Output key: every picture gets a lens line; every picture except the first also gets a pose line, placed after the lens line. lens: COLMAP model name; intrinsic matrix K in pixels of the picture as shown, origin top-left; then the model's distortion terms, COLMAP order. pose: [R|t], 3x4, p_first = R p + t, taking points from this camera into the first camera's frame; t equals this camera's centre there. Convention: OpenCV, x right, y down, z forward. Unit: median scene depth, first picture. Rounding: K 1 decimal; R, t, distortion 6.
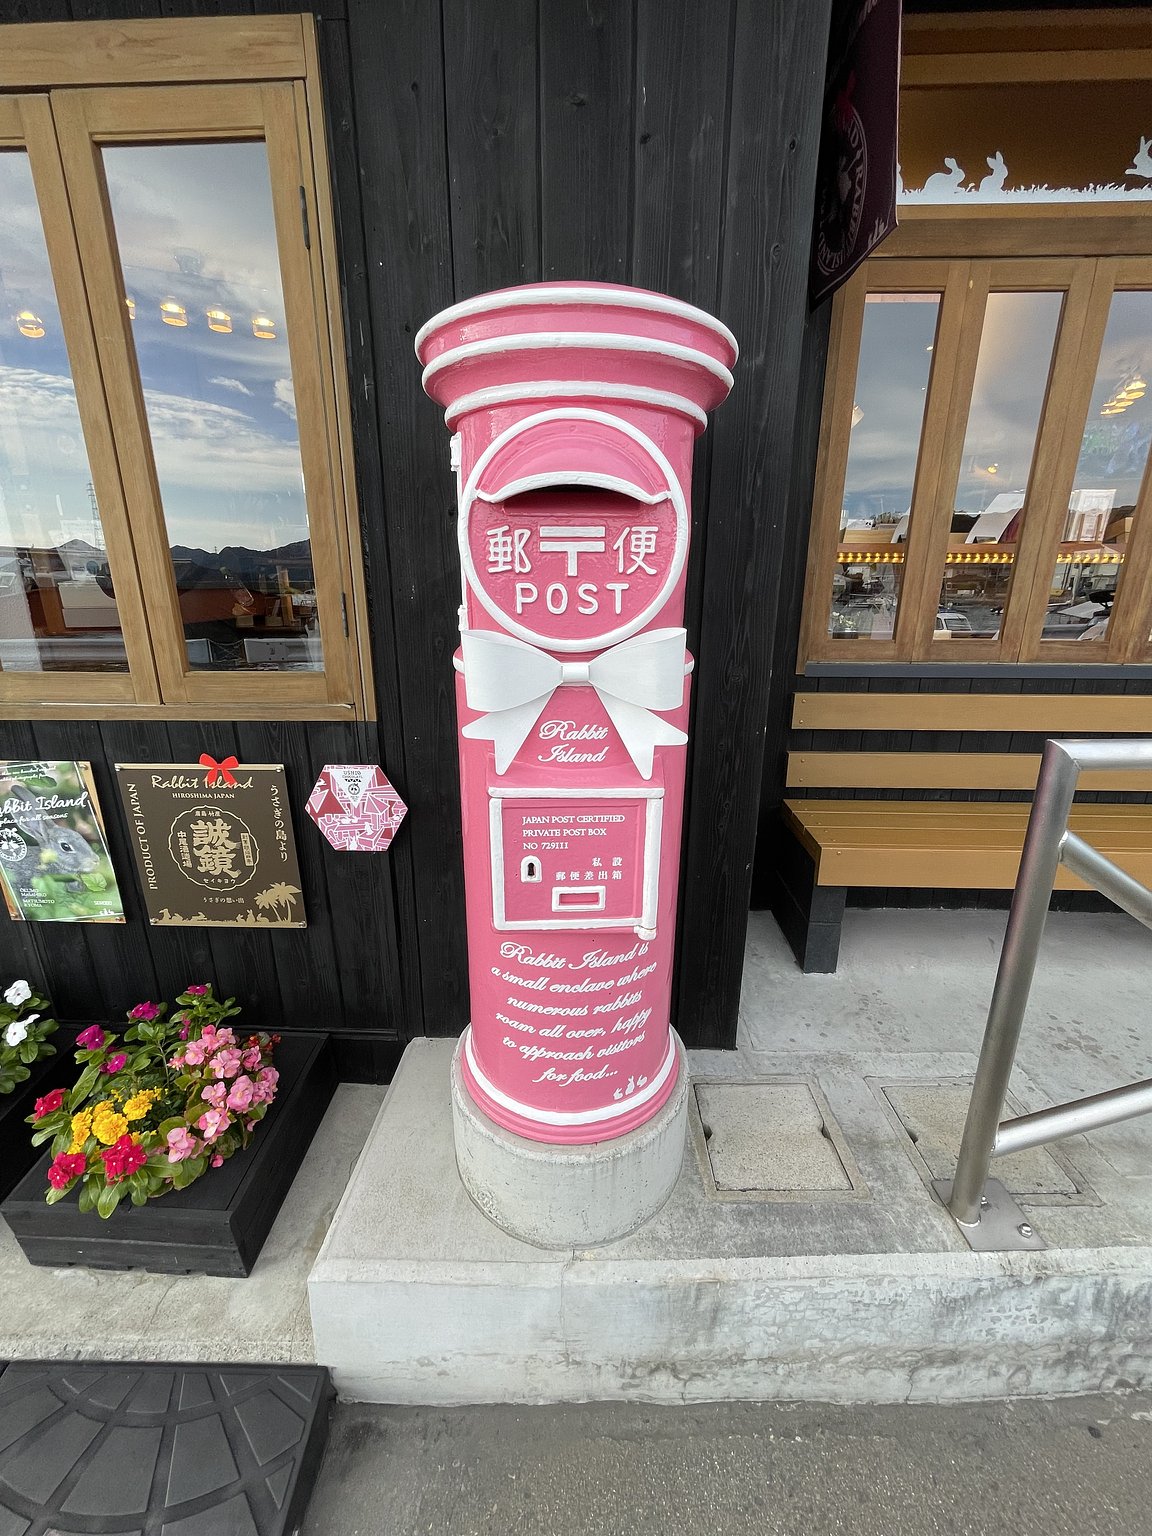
lens RADIAL K [[622.8, 0, 568.9], [0, 622.8, 751.0], [0, 0, 1]] dist [-0.001274, -0.000123]
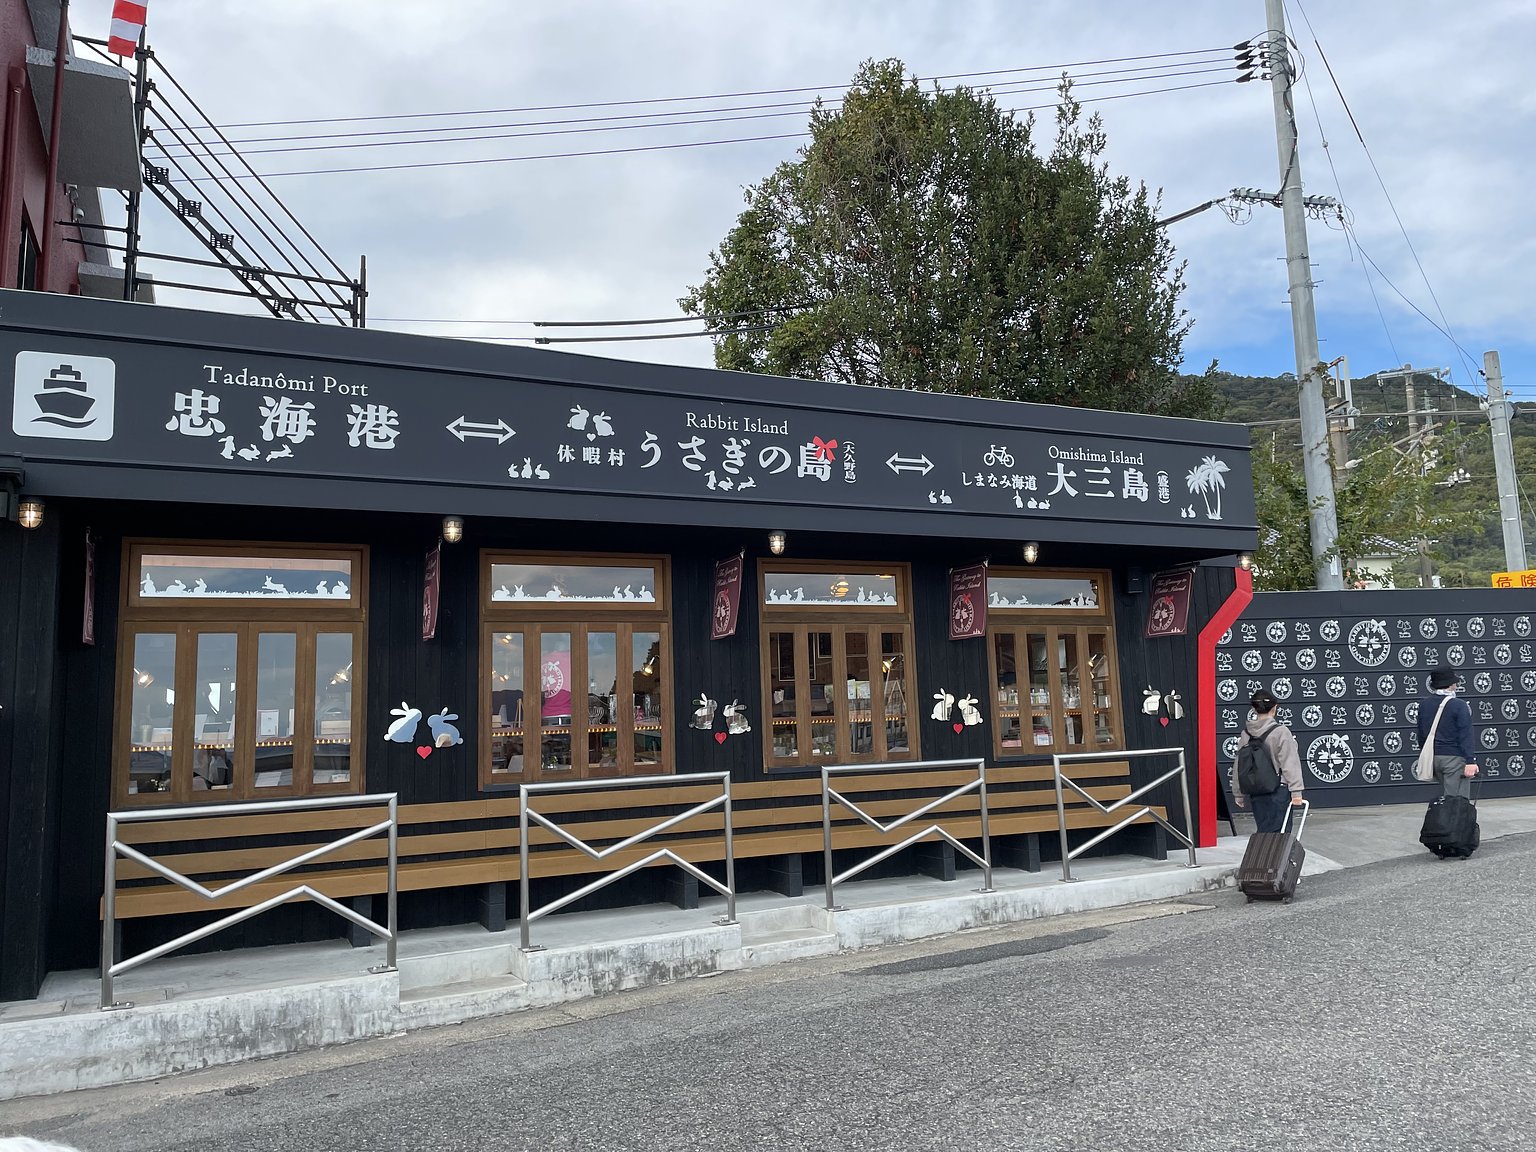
lens RADIAL K [[1181.6, 0, 770.1], [0, 1181.6, 565.0], [0, 0, 1]] dist [0.006016, -0.017863]
pose [[0.884368, 0.033820, 0.465564, 0.729979], [0.157714, 0.917071, -0.366207, 1.294290], [-0.439340, 0.397287, 0.805694, -4.870114]]
